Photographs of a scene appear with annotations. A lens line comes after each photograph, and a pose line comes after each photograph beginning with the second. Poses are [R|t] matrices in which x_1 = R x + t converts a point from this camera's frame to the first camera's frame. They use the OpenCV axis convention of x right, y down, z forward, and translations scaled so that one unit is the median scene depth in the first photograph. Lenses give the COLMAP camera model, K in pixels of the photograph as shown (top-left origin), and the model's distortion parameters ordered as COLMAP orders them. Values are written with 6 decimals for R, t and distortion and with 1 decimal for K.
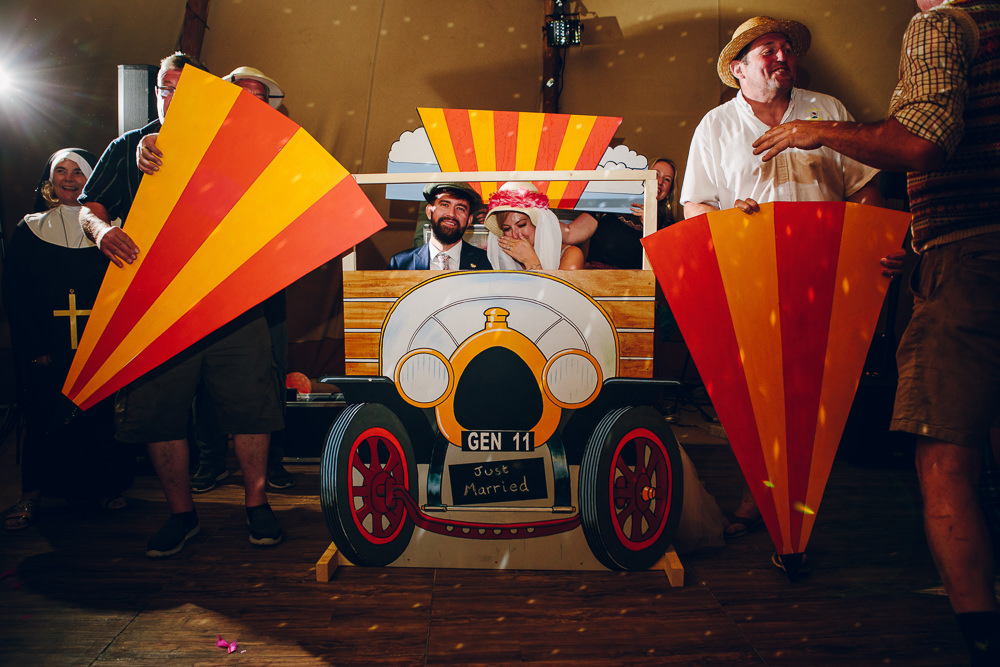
lens RADIAL K [[714.5, 0, 500.0], [0, 714.5, 333.5], [0, 0, 1]] dist [-0.070146, 0.004441]
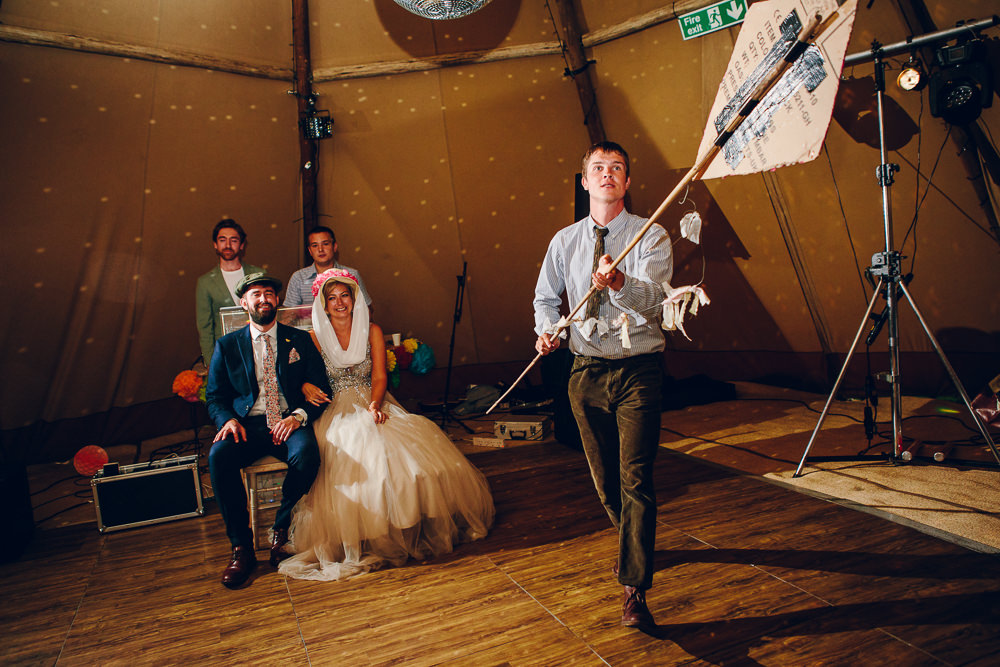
lens RADIAL K [[714.5, 0, 500.0], [0, 714.5, 333.5], [0, 0, 1]] dist [-0.070146, 0.004441]
pose [[0.935194, -0.112176, 0.335899, -0.116030], [0.118206, 0.992986, 0.002511, -0.093248], [-0.333824, 0.037357, 0.941895, -0.399692]]
